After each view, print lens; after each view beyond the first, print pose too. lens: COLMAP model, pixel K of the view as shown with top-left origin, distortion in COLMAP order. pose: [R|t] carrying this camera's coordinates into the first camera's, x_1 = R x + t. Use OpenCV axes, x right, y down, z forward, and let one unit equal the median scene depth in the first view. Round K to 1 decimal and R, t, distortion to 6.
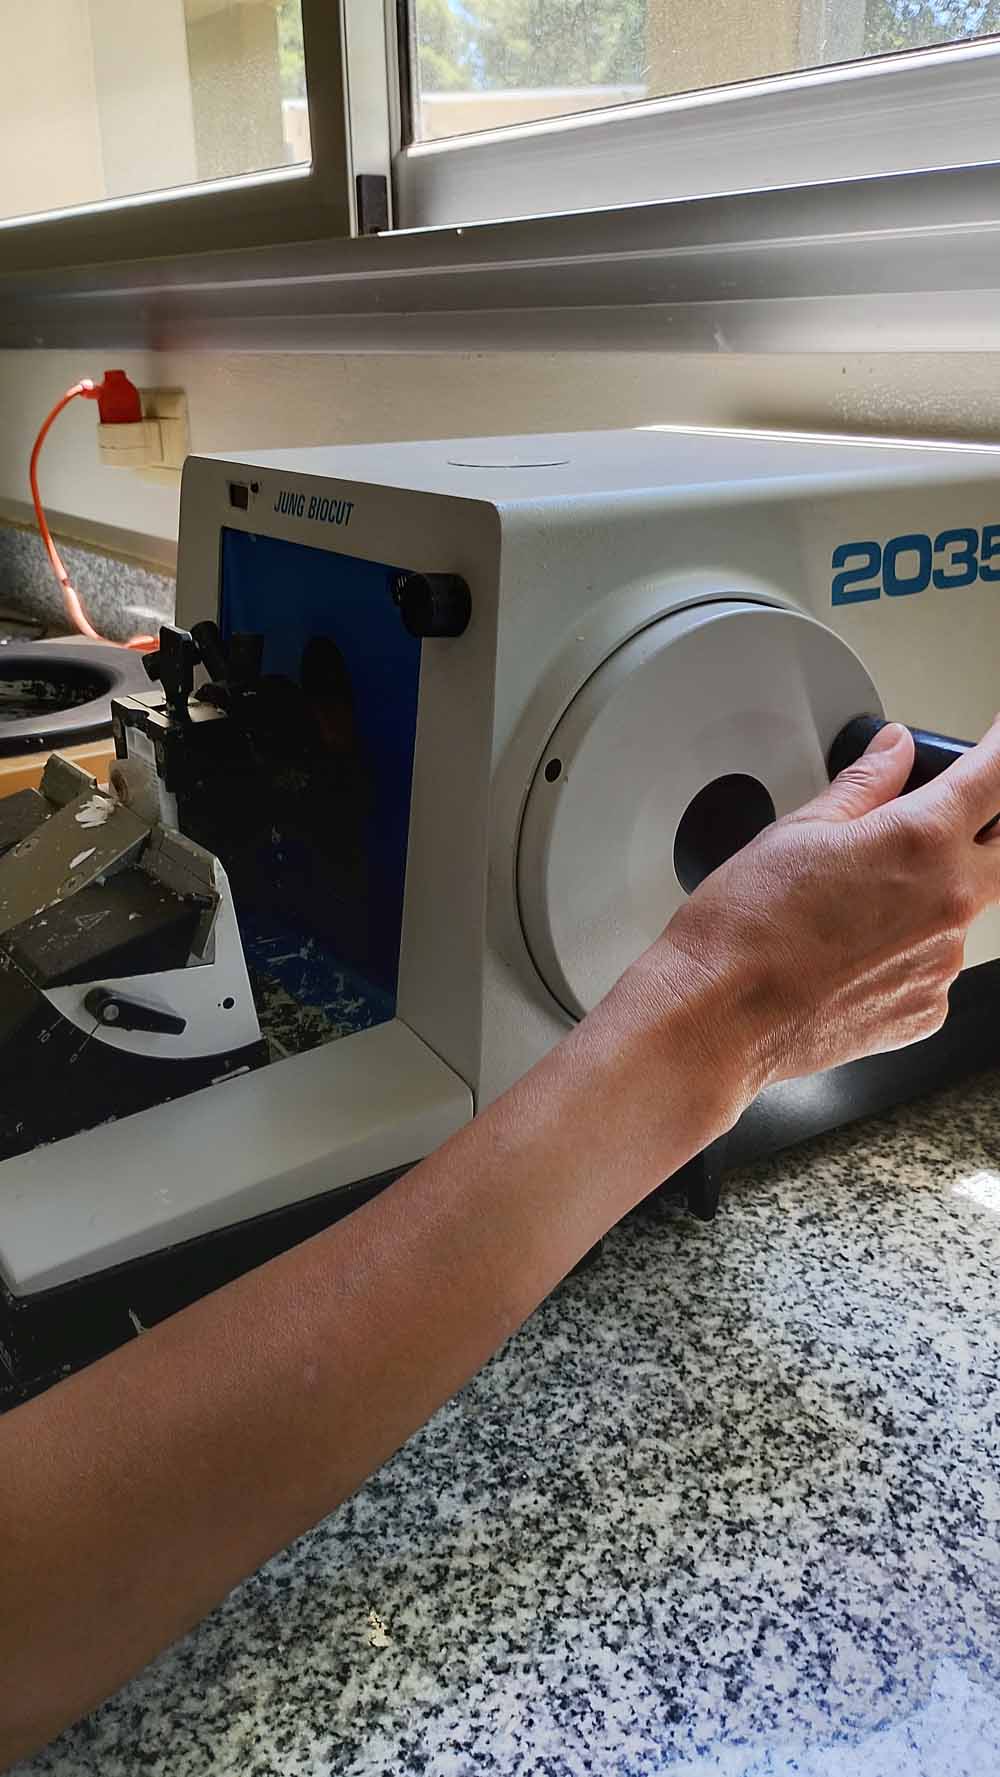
lens RADIAL K [[1404.9, 0, 500.0], [0, 1404.9, 888.5], [0, 0, 1]] dist [0.016816, -0.072776]
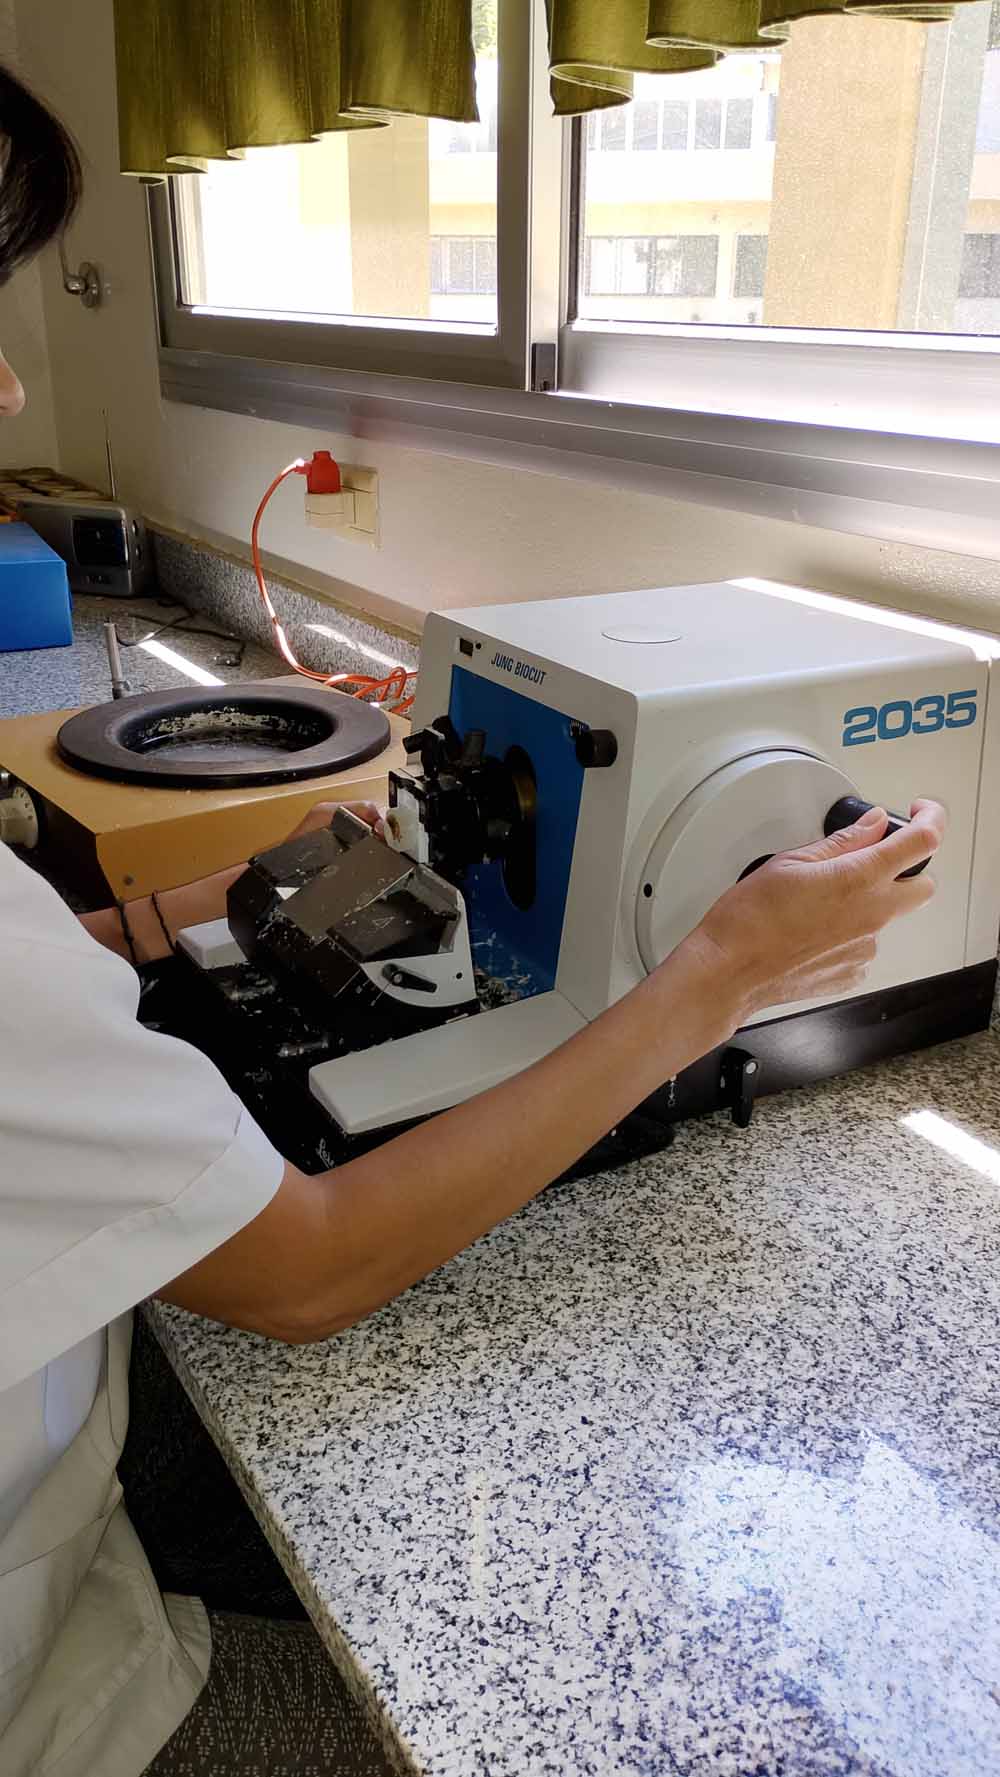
lens RADIAL K [[1404.9, 0, 500.0], [0, 1404.9, 888.5], [0, 0, 1]] dist [0.016816, -0.072776]
pose [[0.996522, 0.052728, -0.064527, -0.042823], [-0.050804, 0.998224, 0.031104, -0.078206], [0.066052, -0.027718, 0.997431, -0.677685]]
